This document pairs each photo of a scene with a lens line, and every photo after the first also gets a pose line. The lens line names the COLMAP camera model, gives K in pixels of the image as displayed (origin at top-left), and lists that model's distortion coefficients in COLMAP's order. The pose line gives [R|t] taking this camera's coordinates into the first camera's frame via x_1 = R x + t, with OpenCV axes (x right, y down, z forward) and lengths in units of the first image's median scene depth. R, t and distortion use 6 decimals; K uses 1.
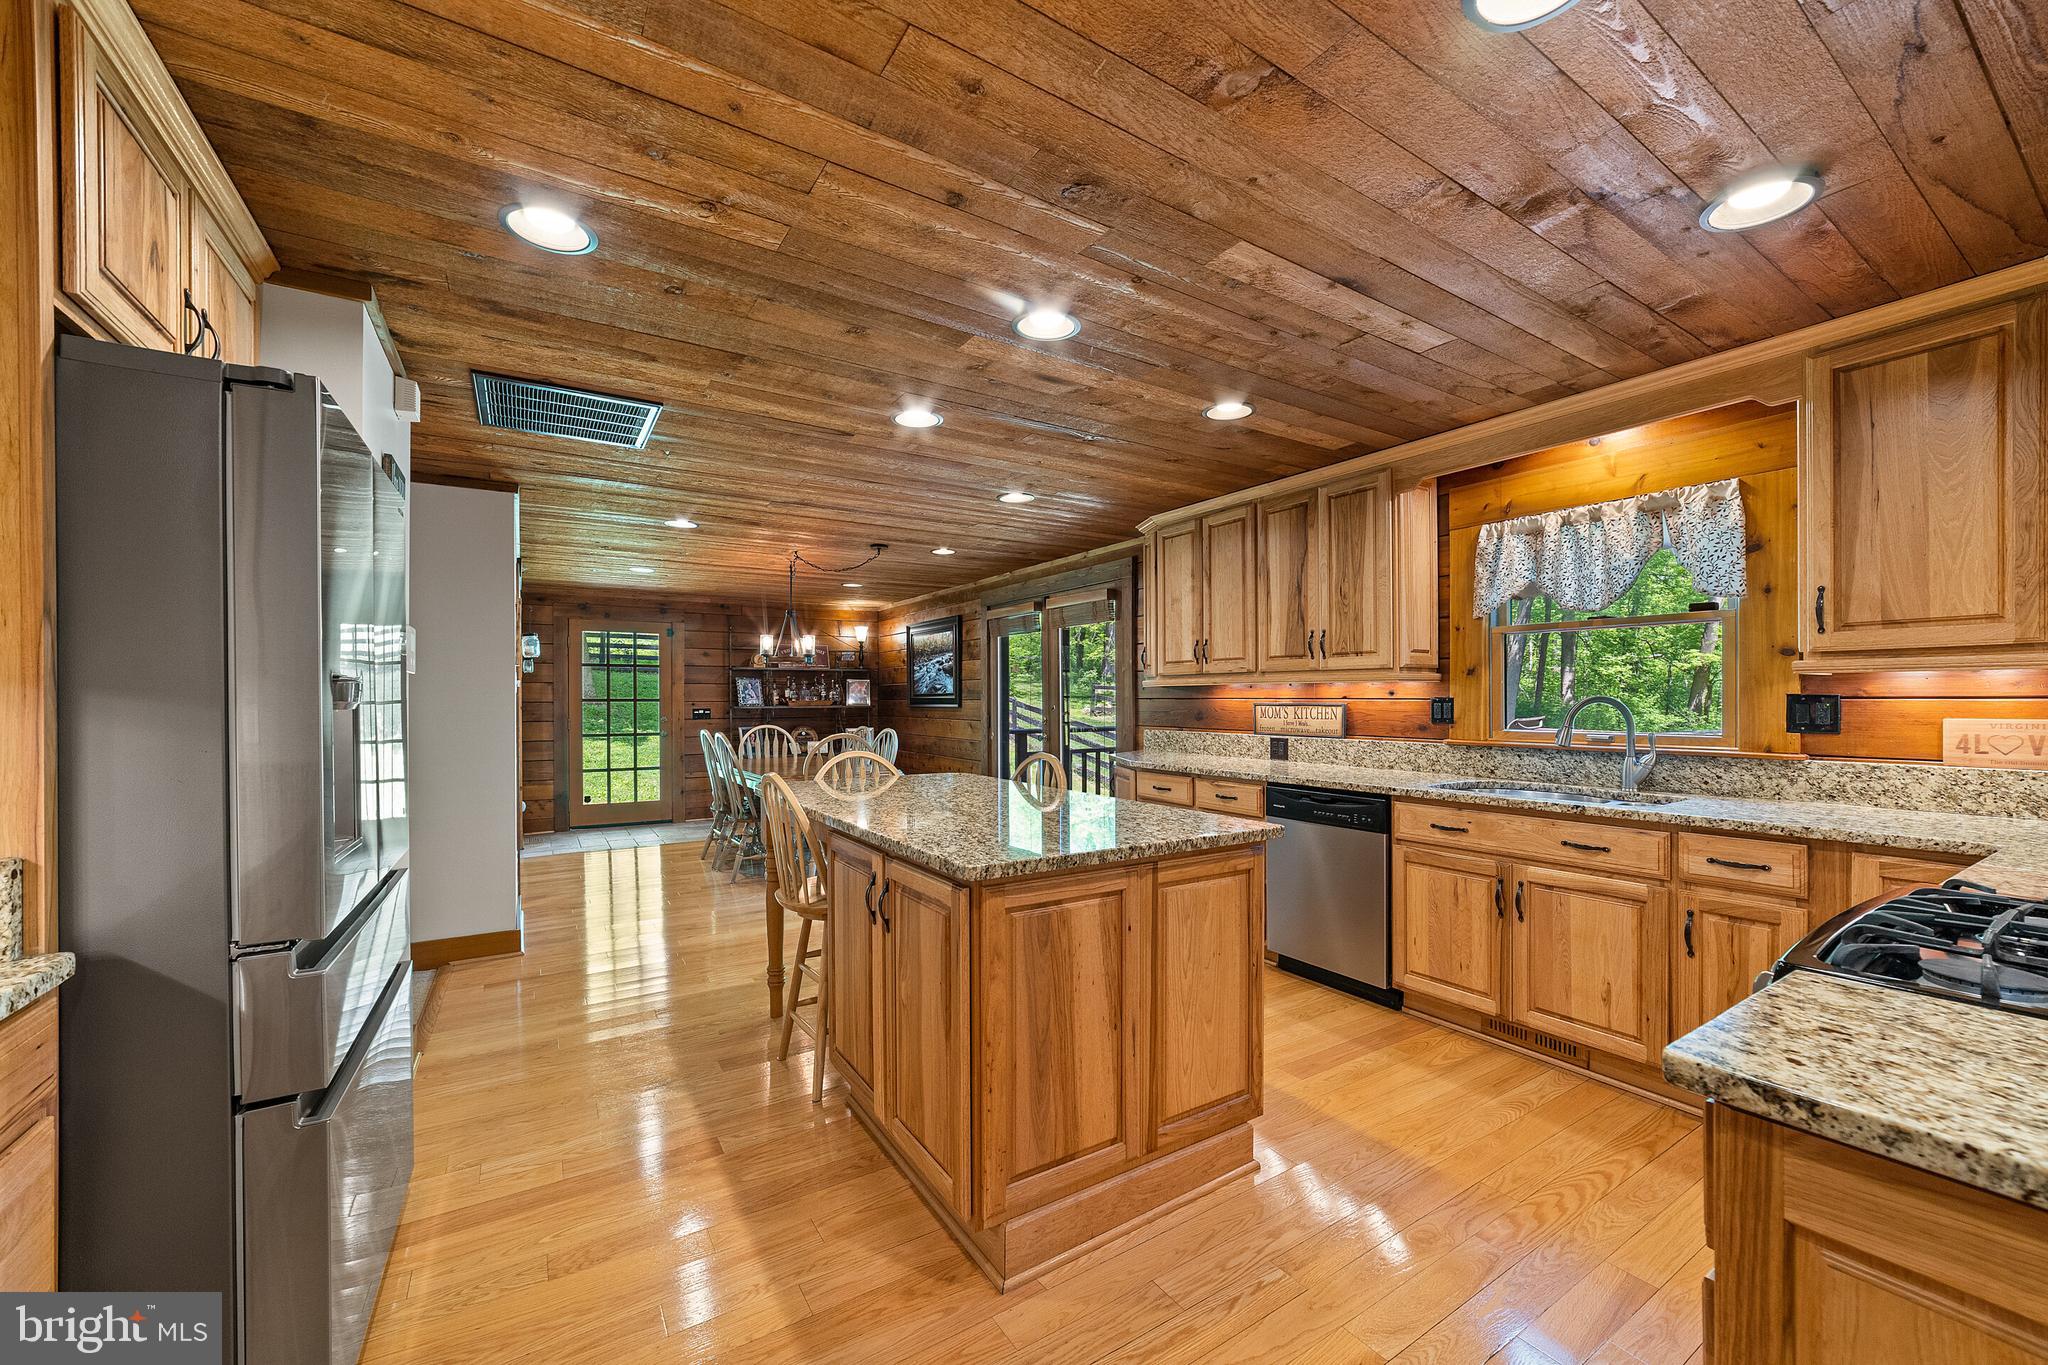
lens RADIAL K [[779.0, 0, 1013.2], [0, 779.0, 695.7], [0, 0, 1]] dist [-0.006144, 0.000734]
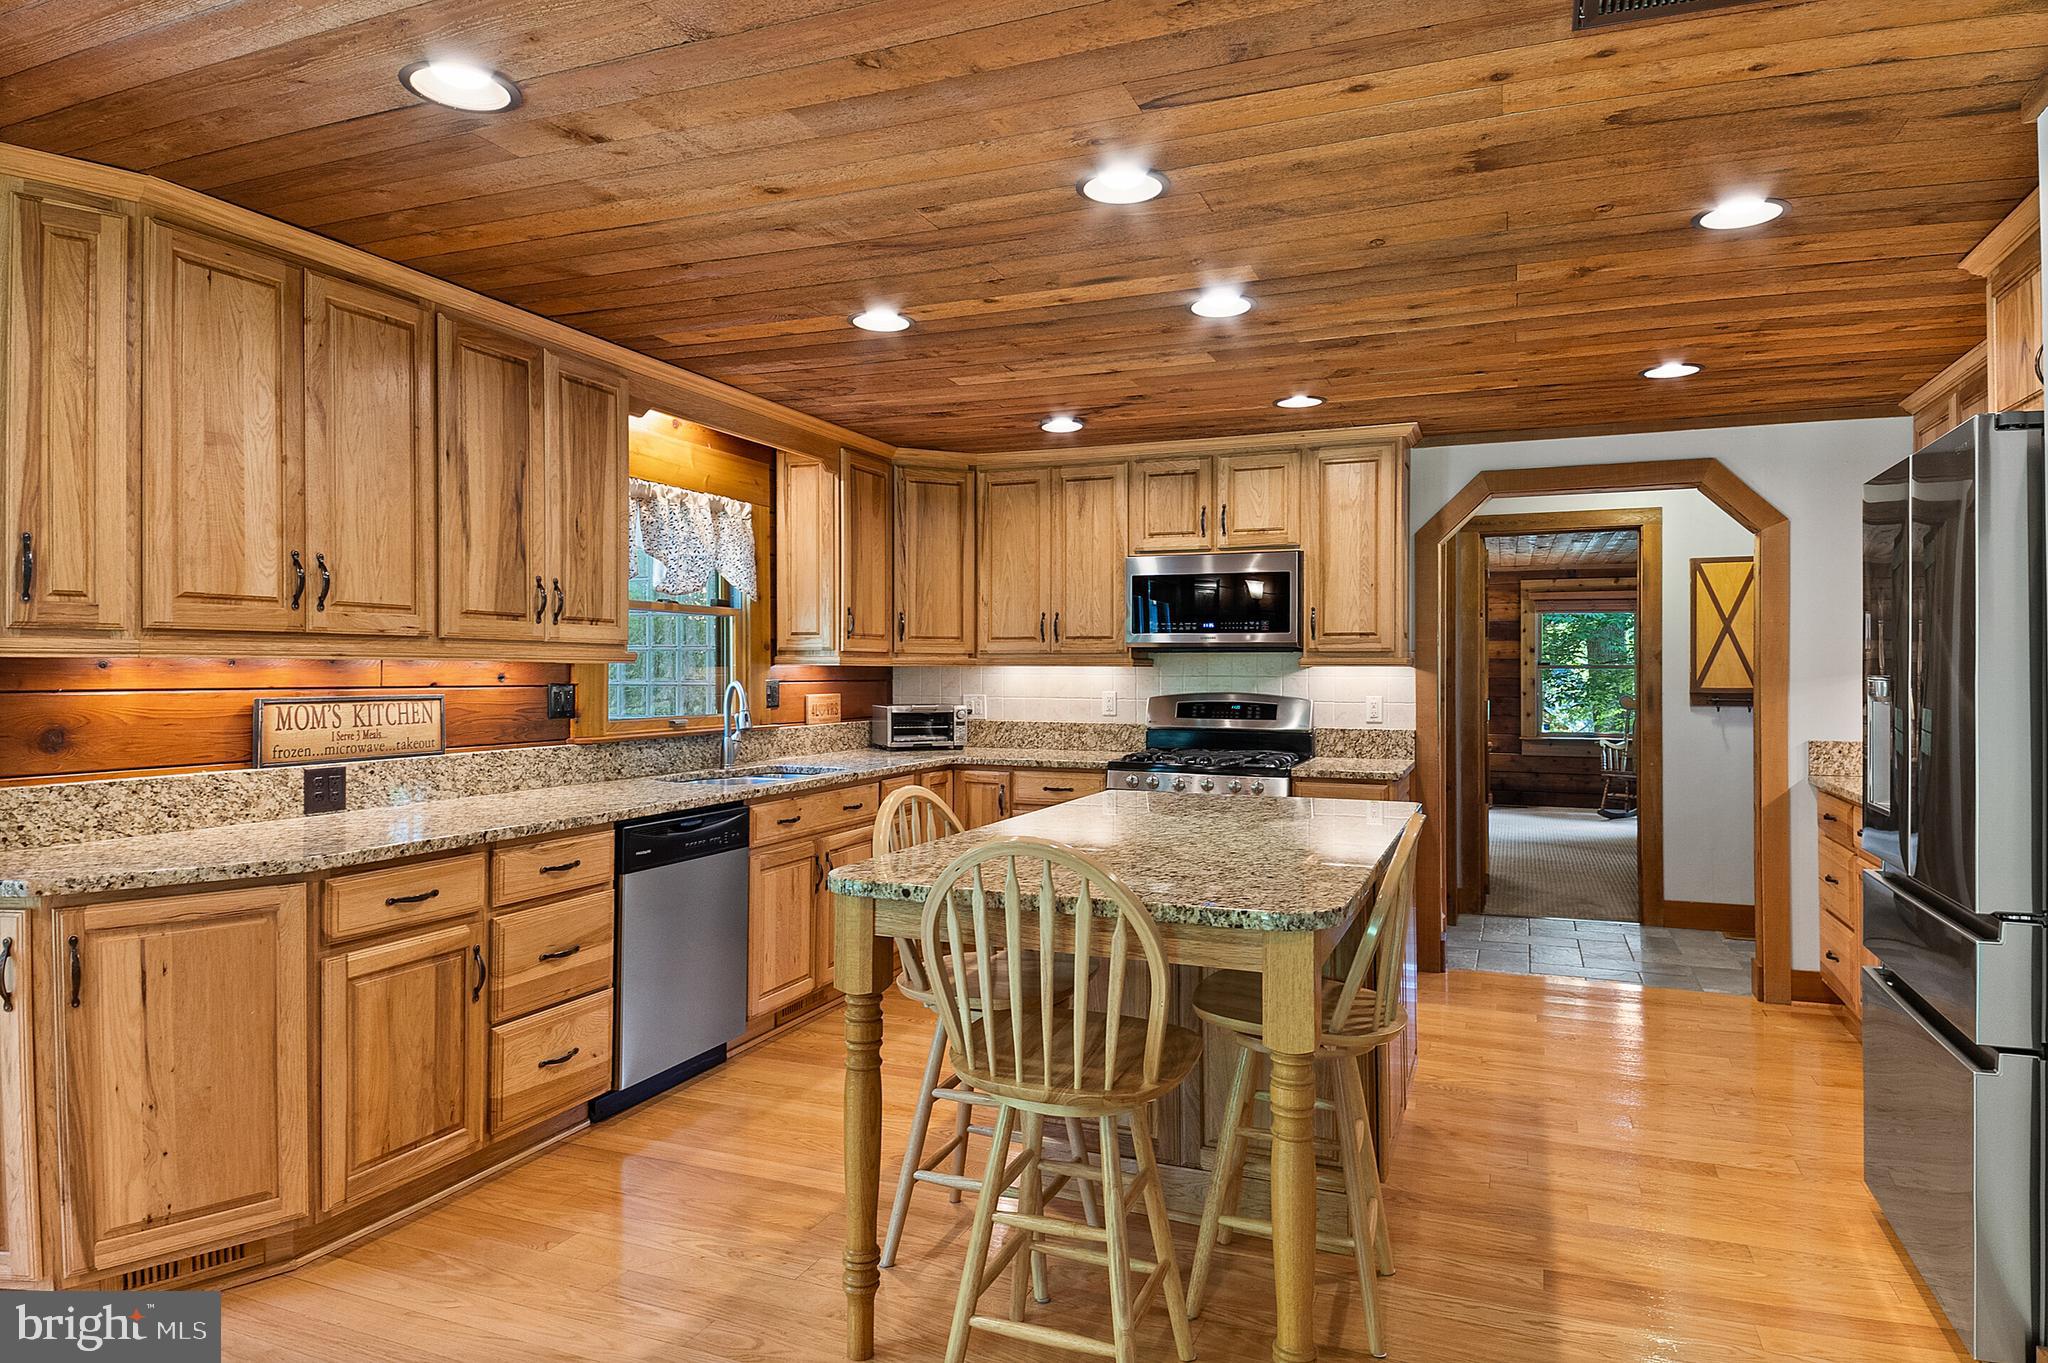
lens RADIAL K [[1226.8, 0, 1016.9], [0, 1226.8, 666.3], [0, 0, 1]] dist [0.008443, -0.000978]
pose [[-0.572265, 0.008940, 0.820020, -0.537276], [0.003296, 0.999958, -0.008601, -0.002084], [-0.820062, -0.002219, -0.572270, 1.058789]]
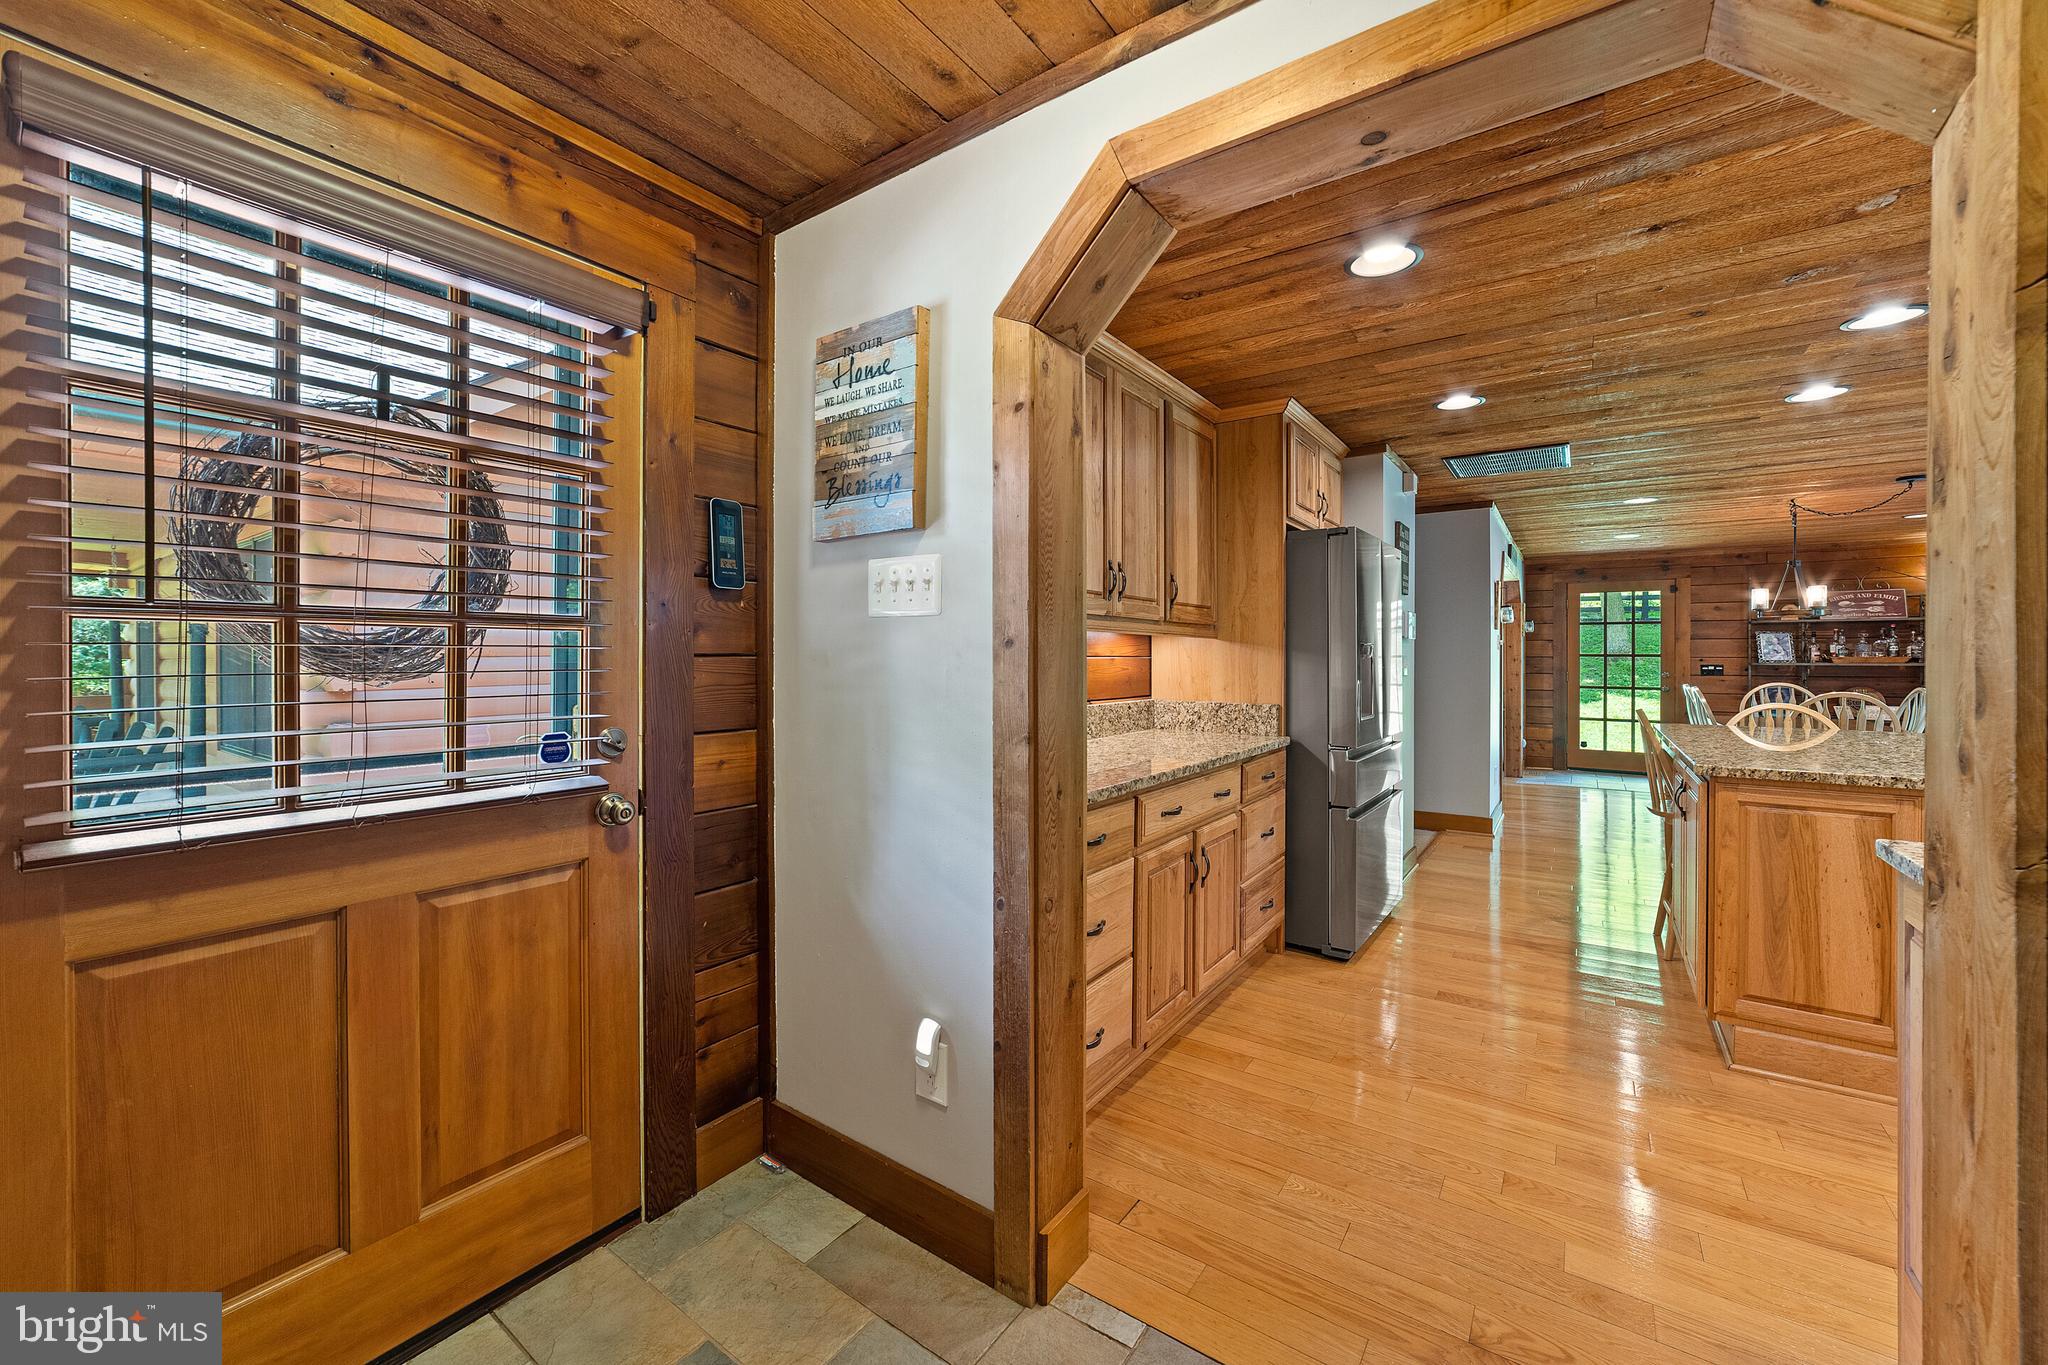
lens RADIAL K [[779.0, 0, 1032.6], [0, 779.0, 659.2], [0, 0, 1]] dist [-0.006144, 0.000734]
pose [[0.386940, 0.008144, -0.922069, 0.293828], [0.000916, 0.999957, 0.009217, 0.000264], [0.922104, -0.004411, 0.386916, -0.270811]]
